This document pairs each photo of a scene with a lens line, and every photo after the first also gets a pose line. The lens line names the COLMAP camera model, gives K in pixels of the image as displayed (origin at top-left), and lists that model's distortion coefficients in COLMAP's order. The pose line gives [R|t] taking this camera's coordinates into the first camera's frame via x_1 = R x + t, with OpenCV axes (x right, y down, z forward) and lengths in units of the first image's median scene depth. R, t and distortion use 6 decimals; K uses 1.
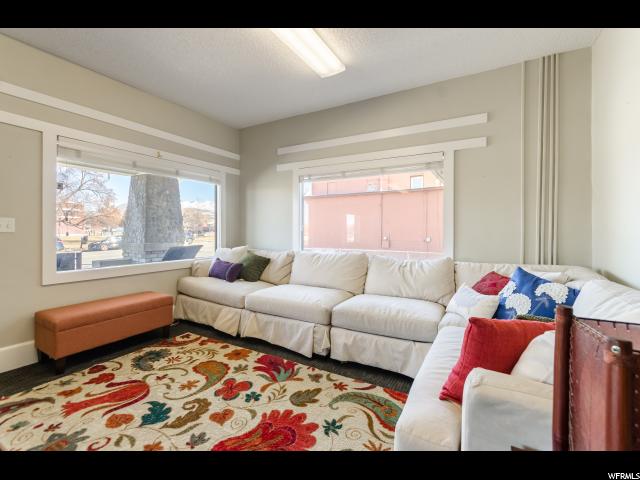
lens RADIAL K [[283.0, 0, 319.2], [0, 283.0, 230.2], [0, 0, 1]] dist [0.003903, 0.000124]
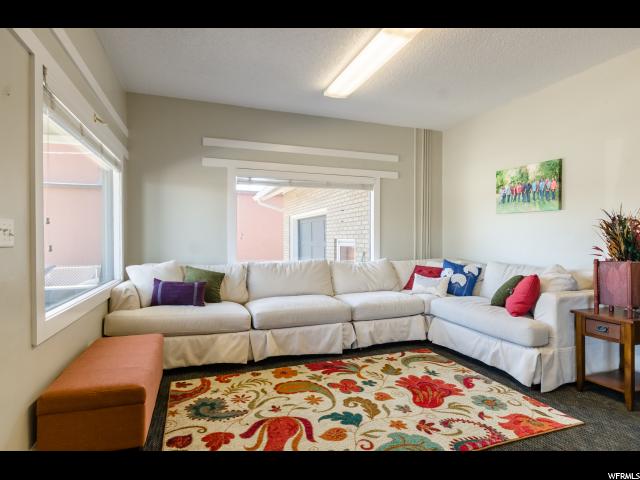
lens RADIAL K [[350.4, 0, 315.1], [0, 350.4, 240.0], [0, 0, 1]] dist [-0.001661, -0.000182]
pose [[0.654432, -0.008612, 0.756072, -1.209055], [0.006512, 0.999962, 0.005754, -0.002890], [-0.756093, 0.001158, 0.654463, 0.194638]]
